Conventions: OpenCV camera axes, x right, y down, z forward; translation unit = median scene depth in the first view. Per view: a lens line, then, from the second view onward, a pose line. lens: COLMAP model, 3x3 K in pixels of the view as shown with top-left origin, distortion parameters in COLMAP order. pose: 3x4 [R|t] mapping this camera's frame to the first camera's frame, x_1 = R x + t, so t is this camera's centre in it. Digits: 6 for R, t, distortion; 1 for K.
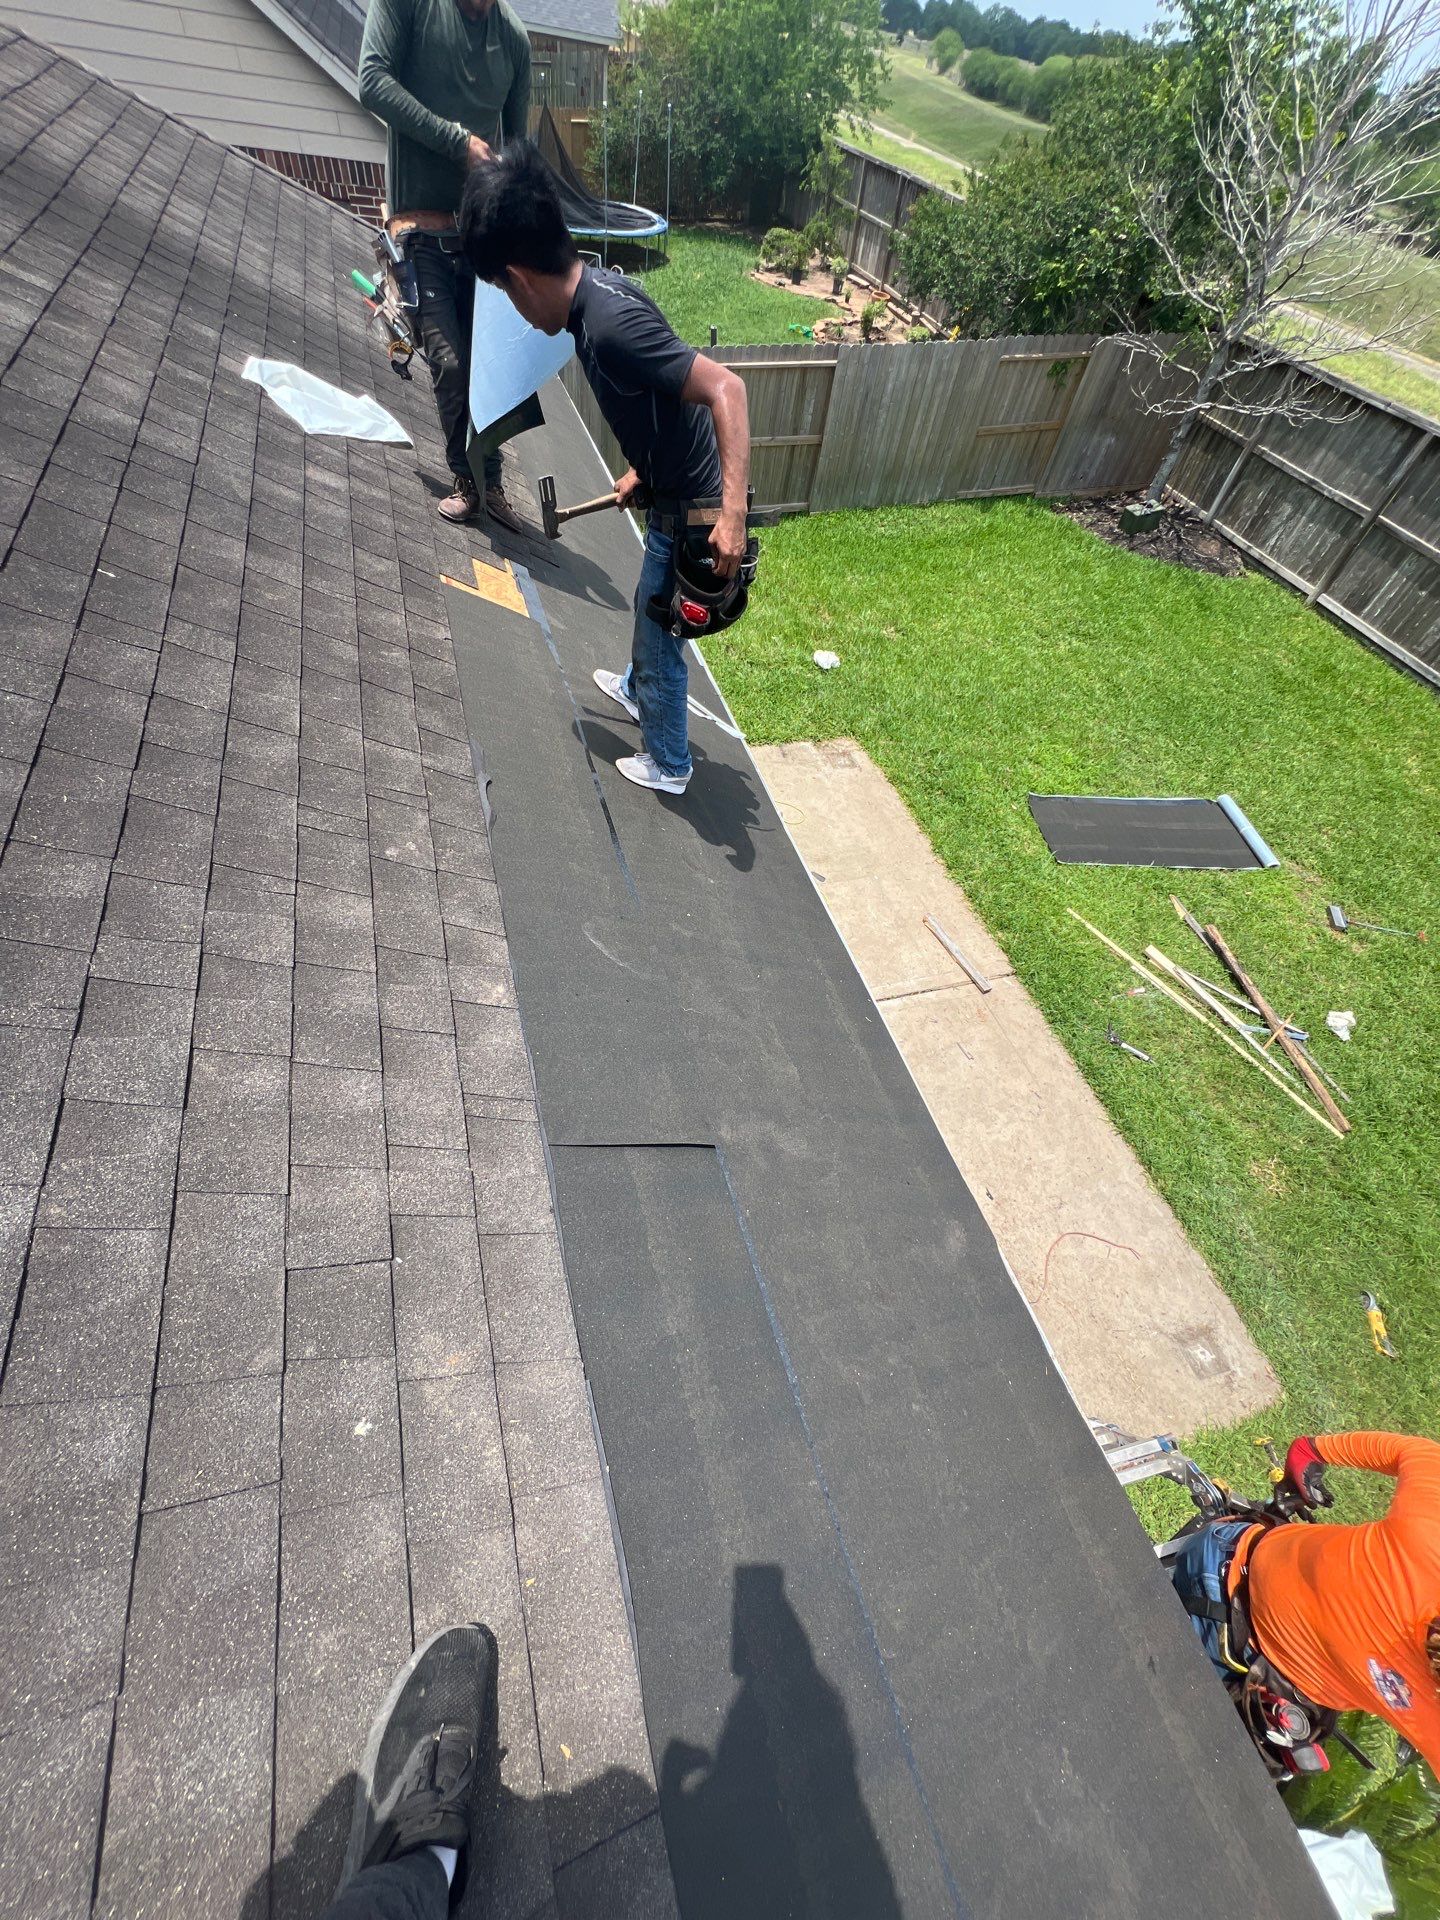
lens RADIAL K [[768.6, 0, 720.0], [0, 768.6, 960.0], [0, 0, 1]] dist [-0.001555, 0.000613]
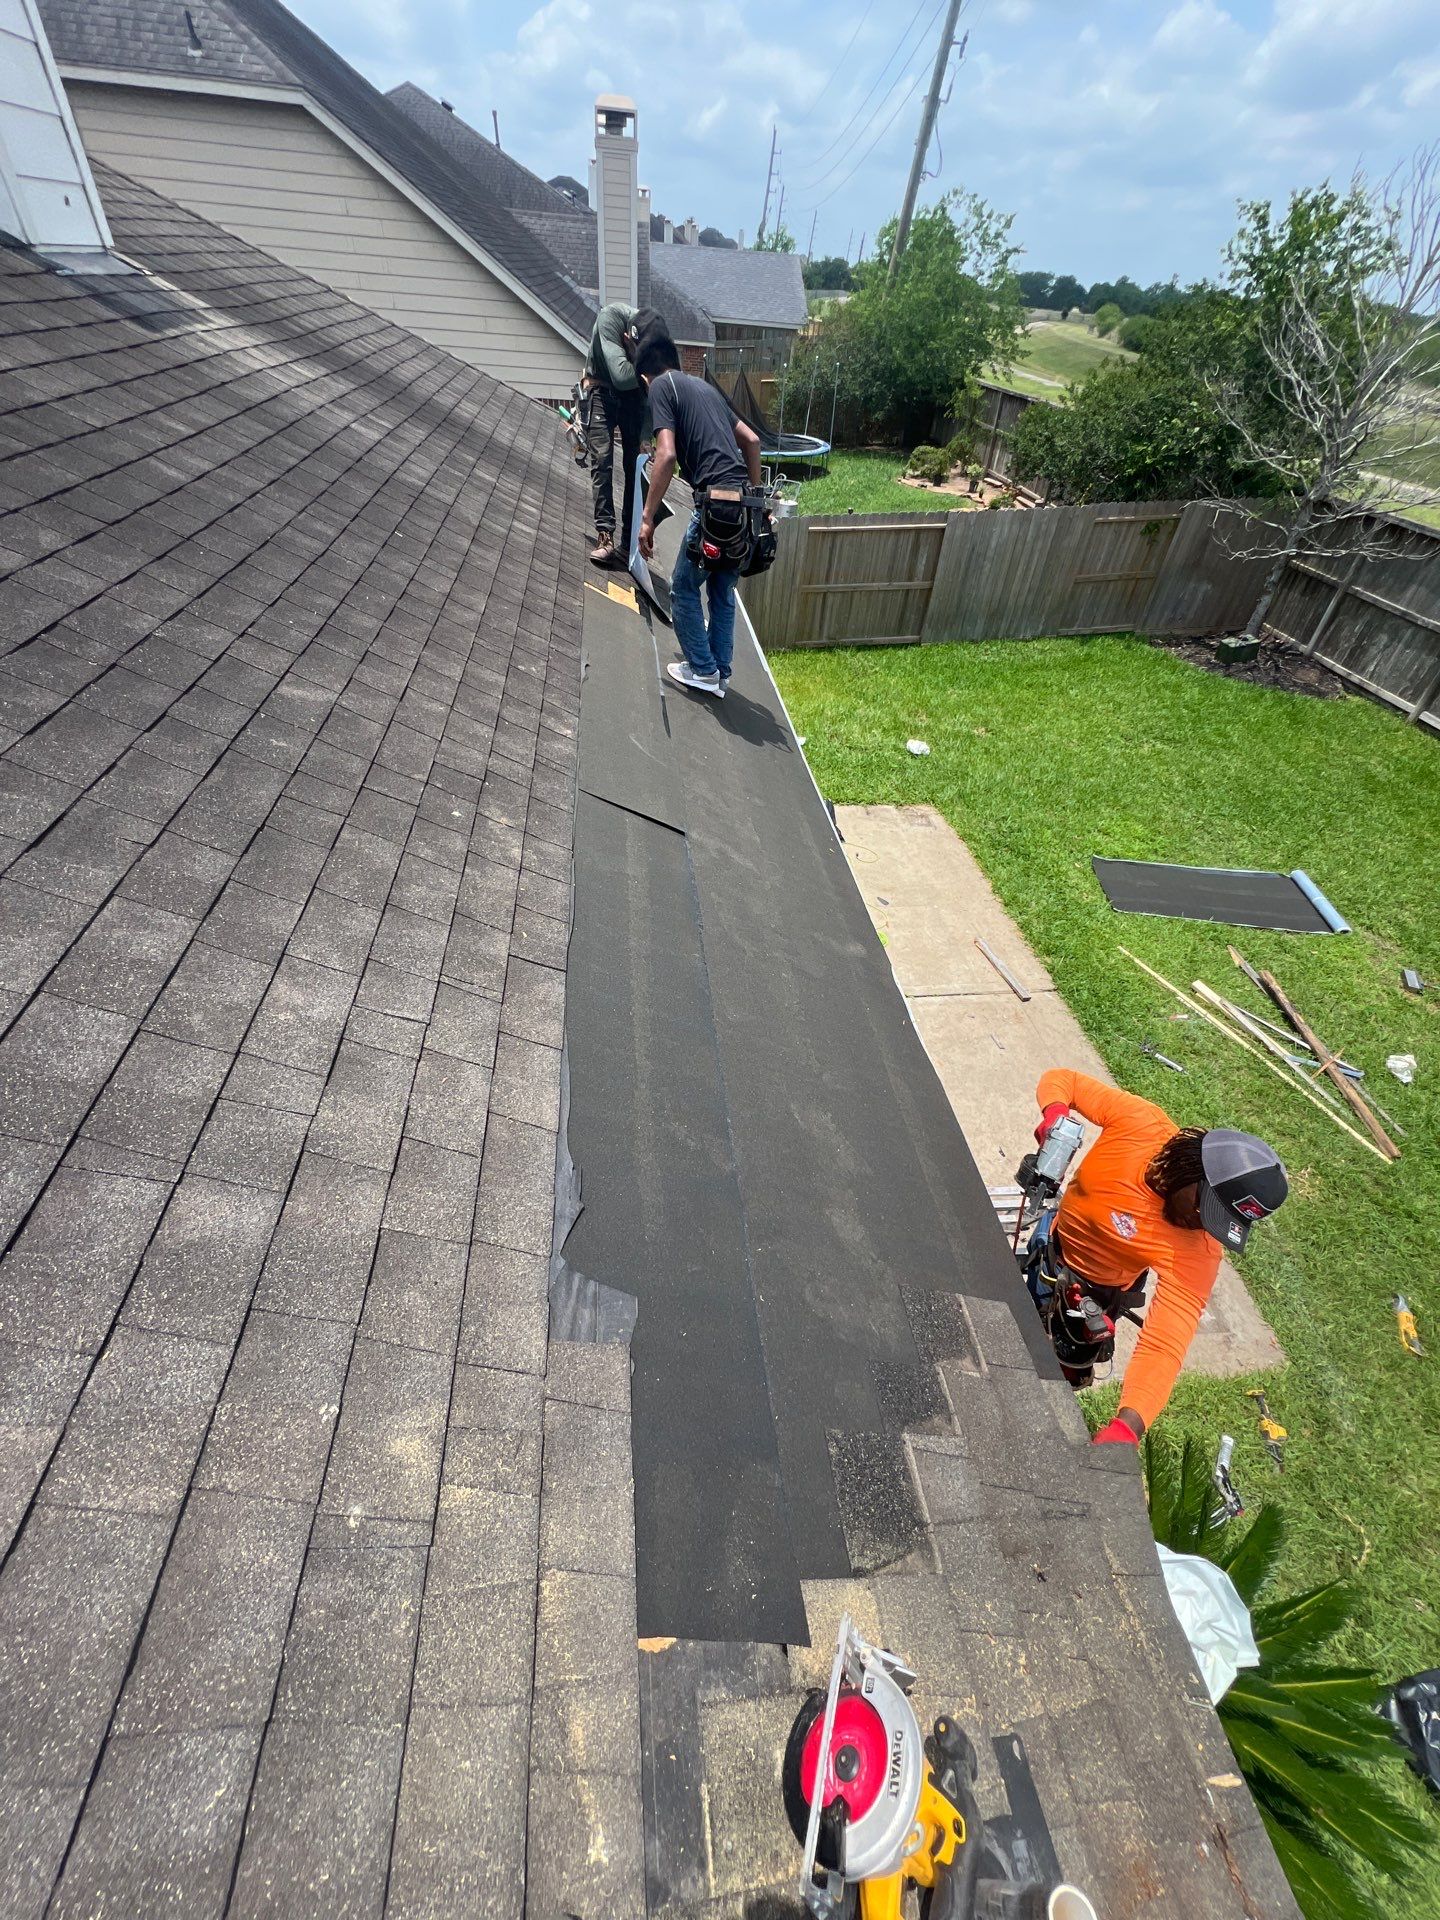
lens RADIAL K [[768.6, 0, 720.0], [0, 768.6, 960.0], [0, 0, 1]] dist [-0.001555, 0.000613]
pose [[0.981543, 0.074009, -0.176343, 0.068516], [-0.106162, 0.977824, -0.180526, 0.145382], [0.159072, 0.195915, 0.967633, -0.088050]]
